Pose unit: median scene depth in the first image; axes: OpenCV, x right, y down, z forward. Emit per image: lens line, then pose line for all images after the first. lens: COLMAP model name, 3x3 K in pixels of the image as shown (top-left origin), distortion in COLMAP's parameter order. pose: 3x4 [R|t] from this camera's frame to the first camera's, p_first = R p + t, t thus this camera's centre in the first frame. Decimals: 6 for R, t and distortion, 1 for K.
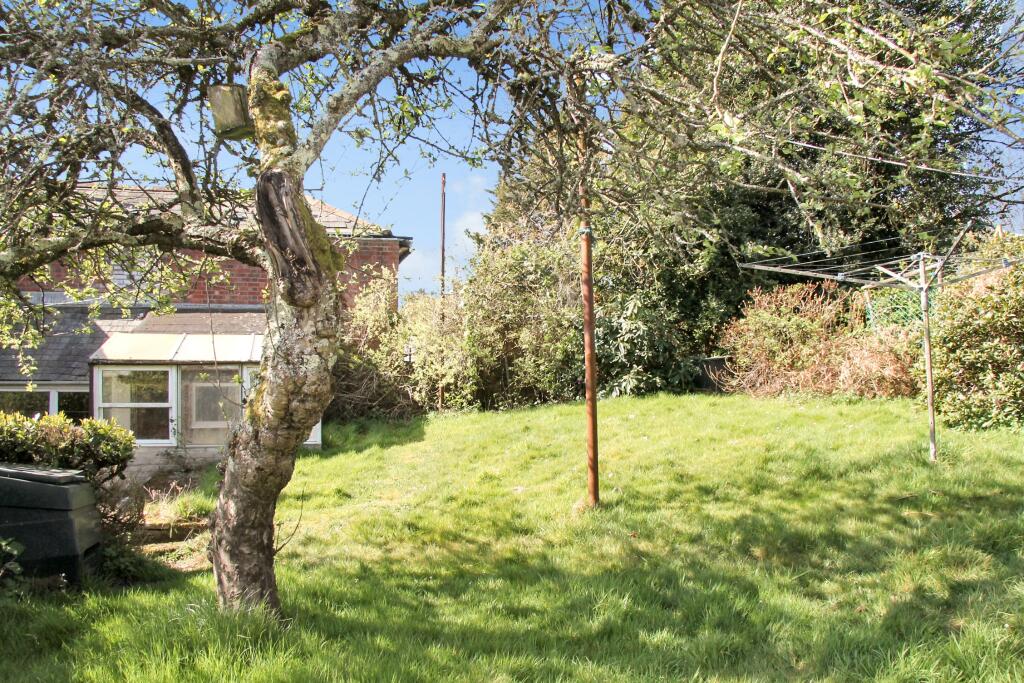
lens RADIAL K [[801.4, 0, 512.0], [0, 801.4, 341.5], [0, 0, 1]] dist [-0.057840, 0.000352]
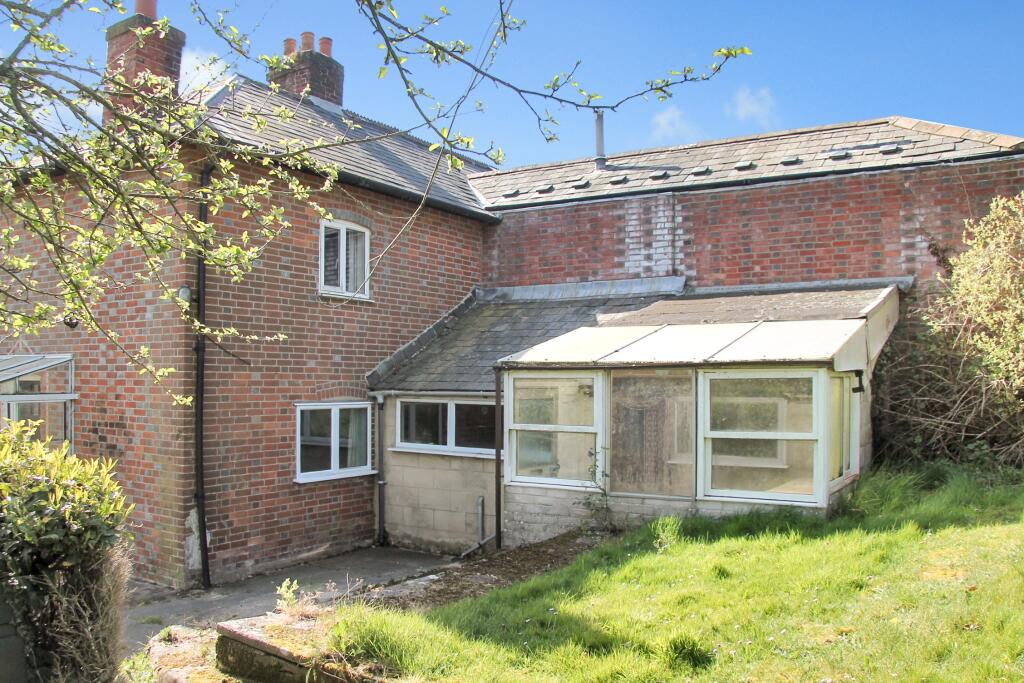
lens RADIAL K [[801.4, 0, 512.0], [0, 801.4, 341.5], [0, 0, 1]] dist [-0.057840, 0.000352]
pose [[0.625207, -0.024324, -0.780079, 0.053925], [0.014940, 0.999704, -0.019198, 0.017872], [0.780316, 0.000348, 0.625386, 0.516921]]
